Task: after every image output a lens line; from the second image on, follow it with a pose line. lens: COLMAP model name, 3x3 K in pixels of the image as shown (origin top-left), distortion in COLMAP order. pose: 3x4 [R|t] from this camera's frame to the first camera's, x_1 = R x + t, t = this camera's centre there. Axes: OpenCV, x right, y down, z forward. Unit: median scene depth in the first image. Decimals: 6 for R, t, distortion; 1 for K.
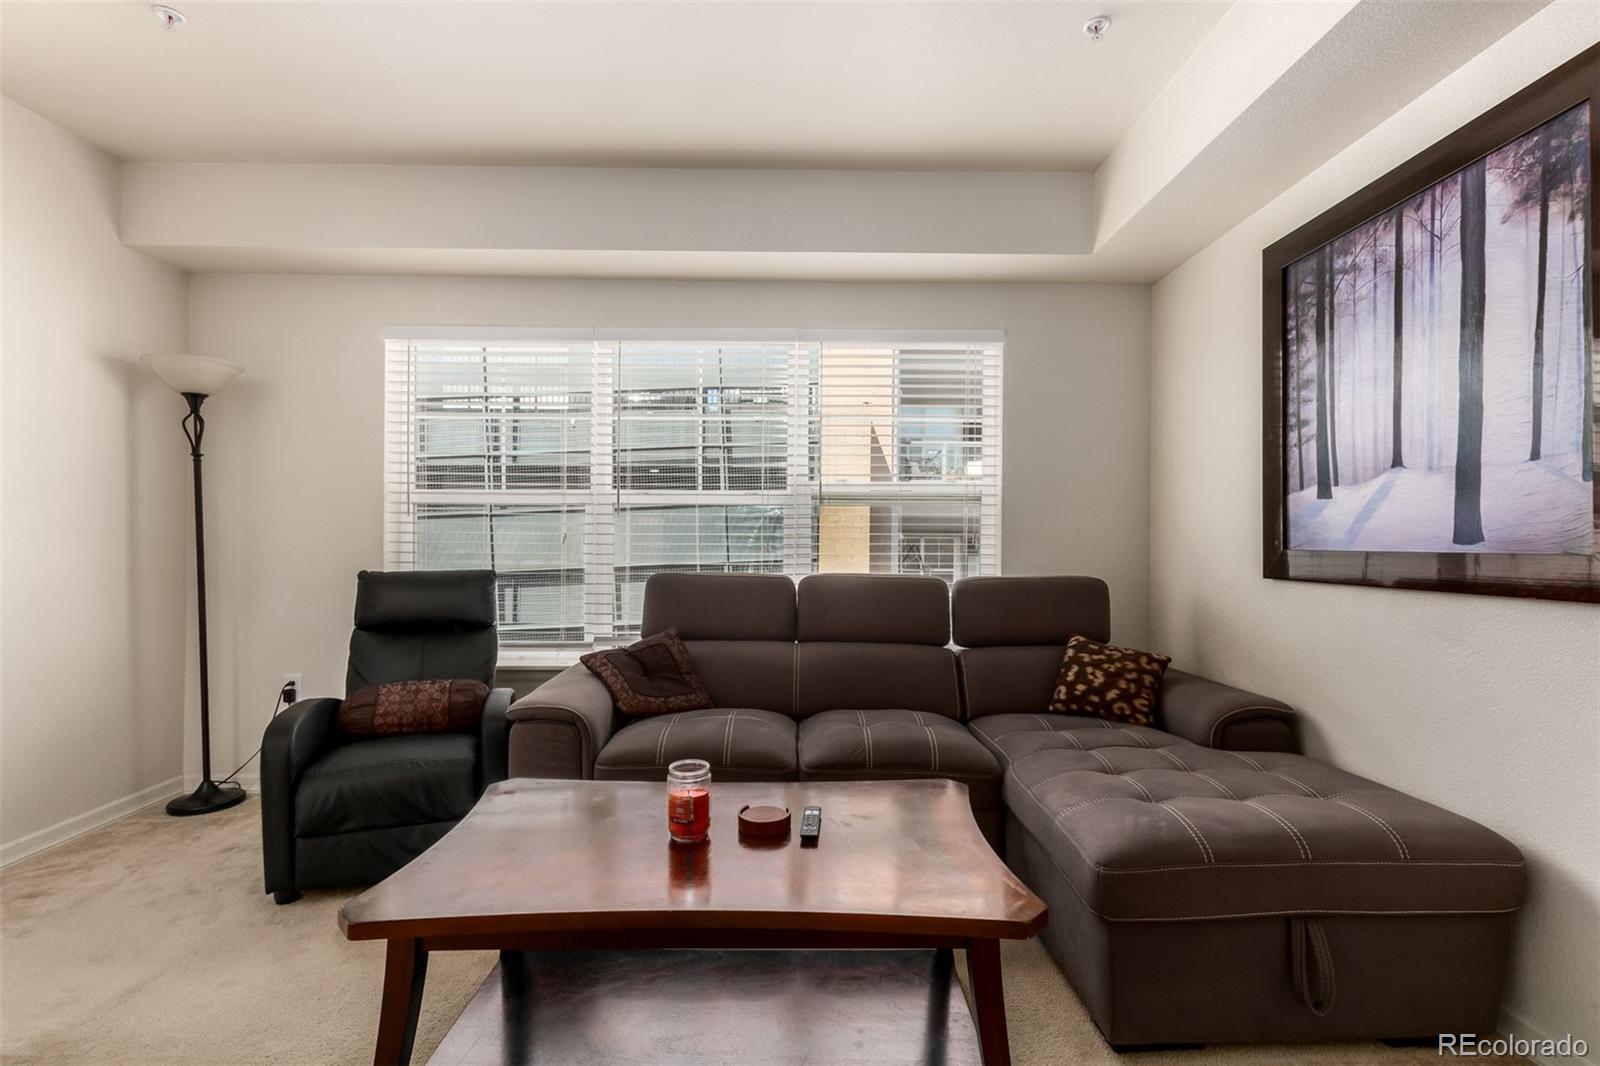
lens RADIAL K [[726.8, 0, 800.1], [0, 726.8, 541.8], [0, 0, 1]] dist [0.011552, -0.004176]
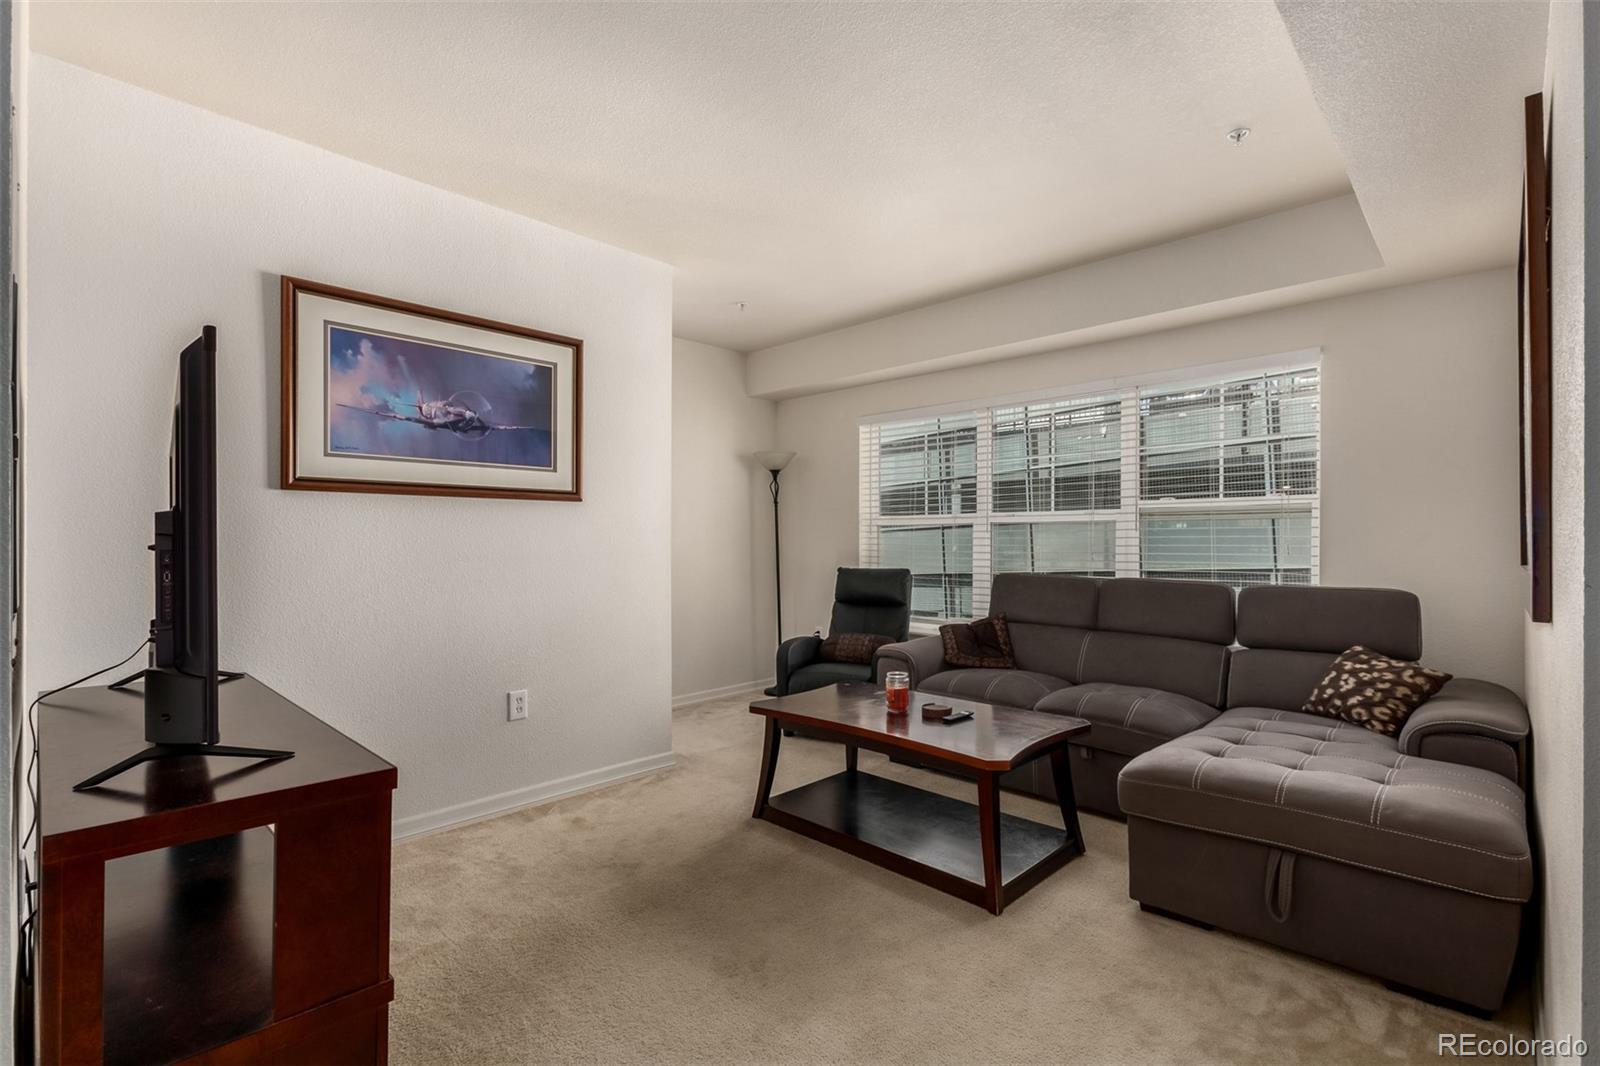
lens RADIAL K [[726.8, 0, 800.1], [0, 726.8, 541.8], [0, 0, 1]] dist [0.011552, -0.004176]
pose [[0.712014, -0.003596, -0.702157, 0.590470], [0.001367, 0.999992, -0.003735, -0.015612], [0.702164, 0.001699, 0.712013, -0.305558]]
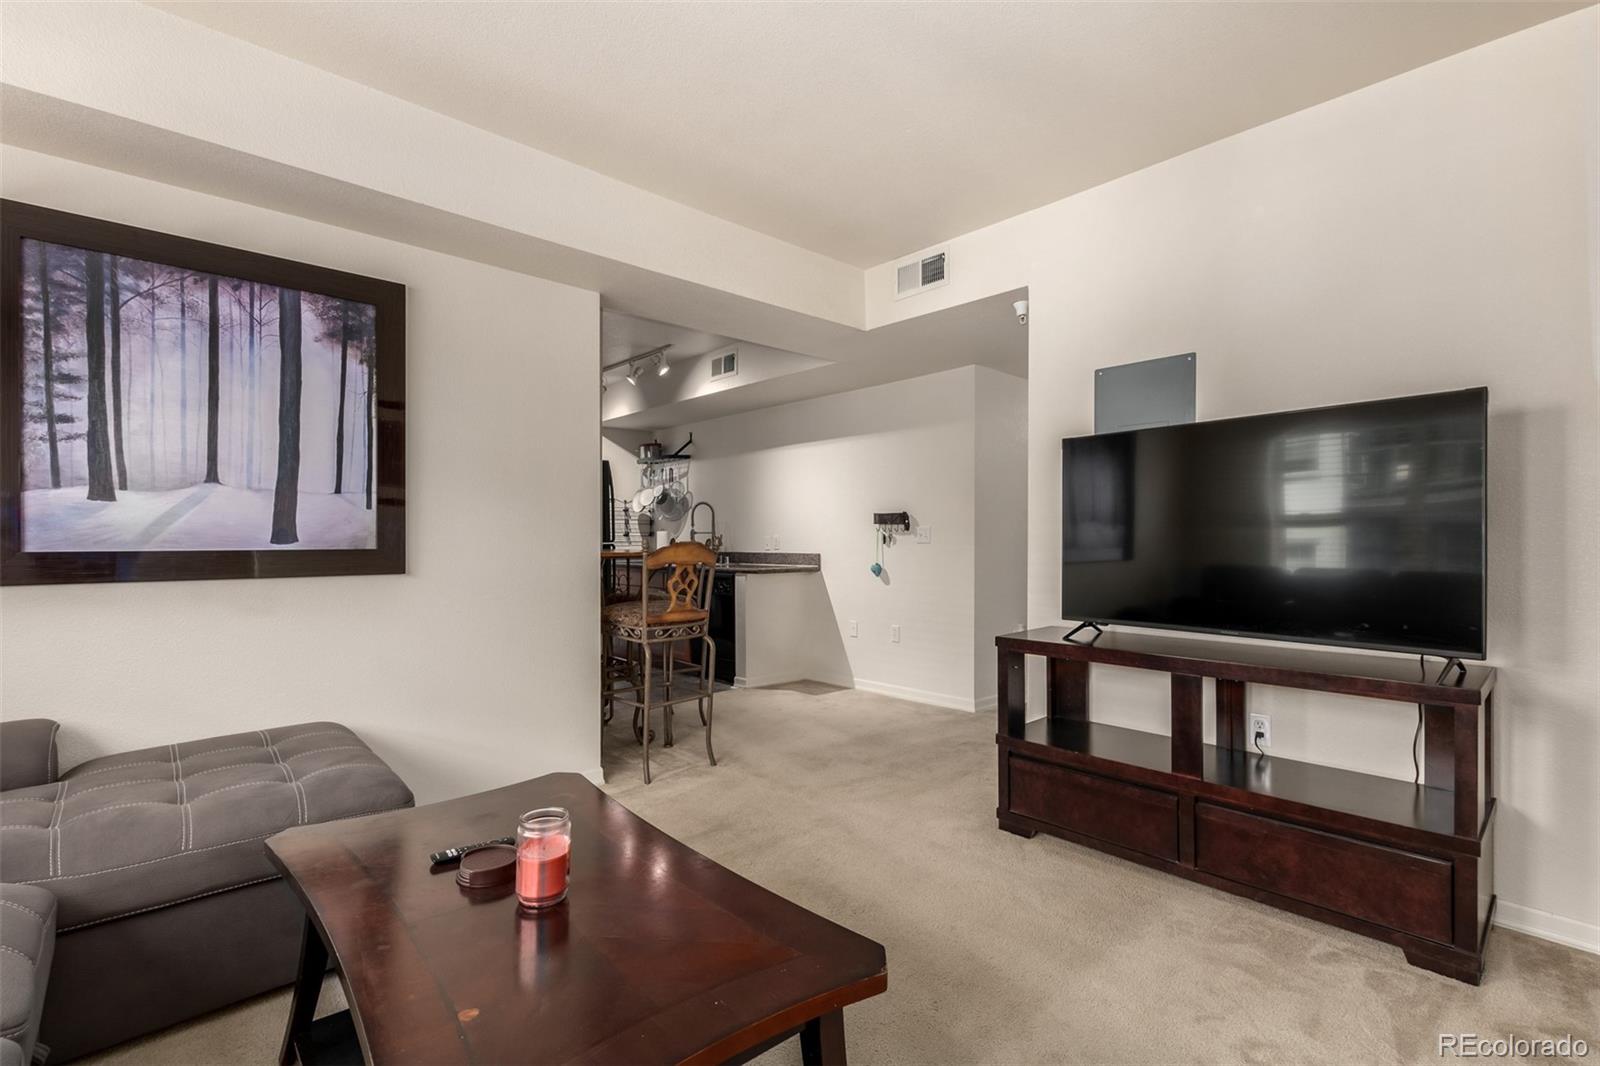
lens RADIAL K [[726.8, 0, 800.1], [0, 726.8, 541.8], [0, 0, 1]] dist [0.011552, -0.004176]
pose [[-0.674143, -0.006176, 0.738575, -0.573031], [-0.000162, 0.999966, 0.008214, -0.008284], [-0.738601, 0.005418, -0.674121, 0.802842]]
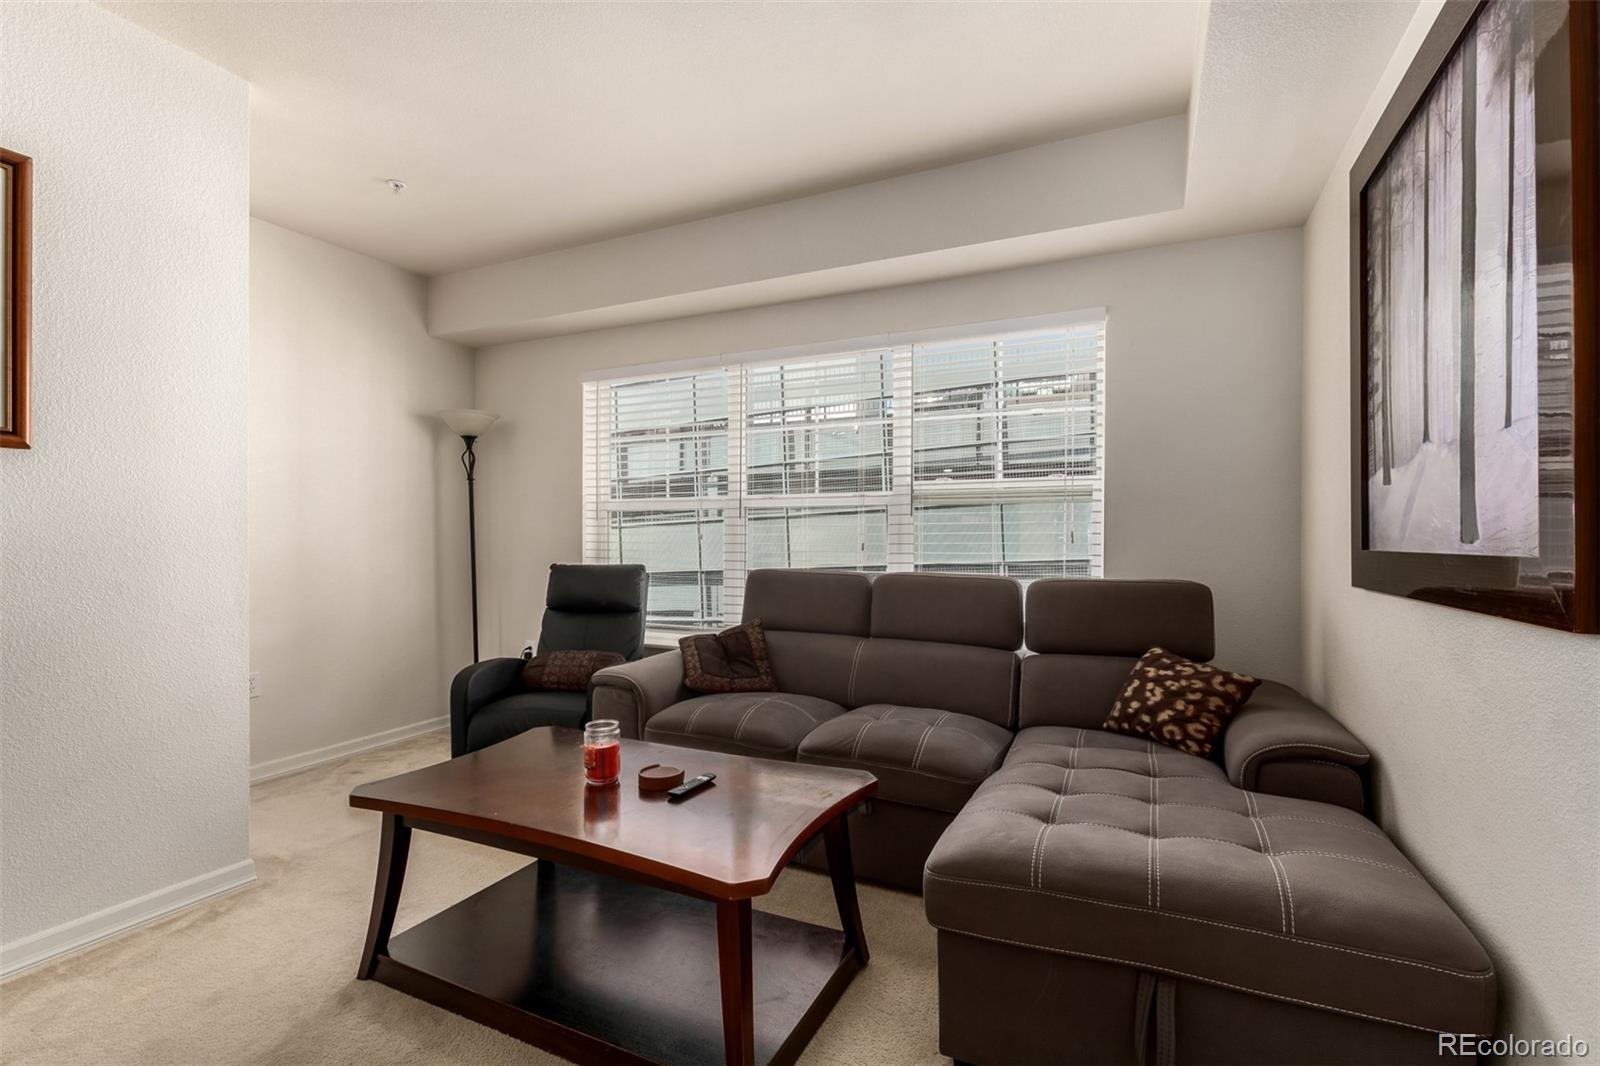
lens RADIAL K [[726.8, 0, 800.1], [0, 726.8, 541.8], [0, 0, 1]] dist [0.011552, -0.004176]
pose [[0.900096, -0.001435, -0.435690, 0.409335], [0.002424, 0.999996, 0.001714, -0.001148], [0.435685, -0.002599, 0.900095, 0.023648]]
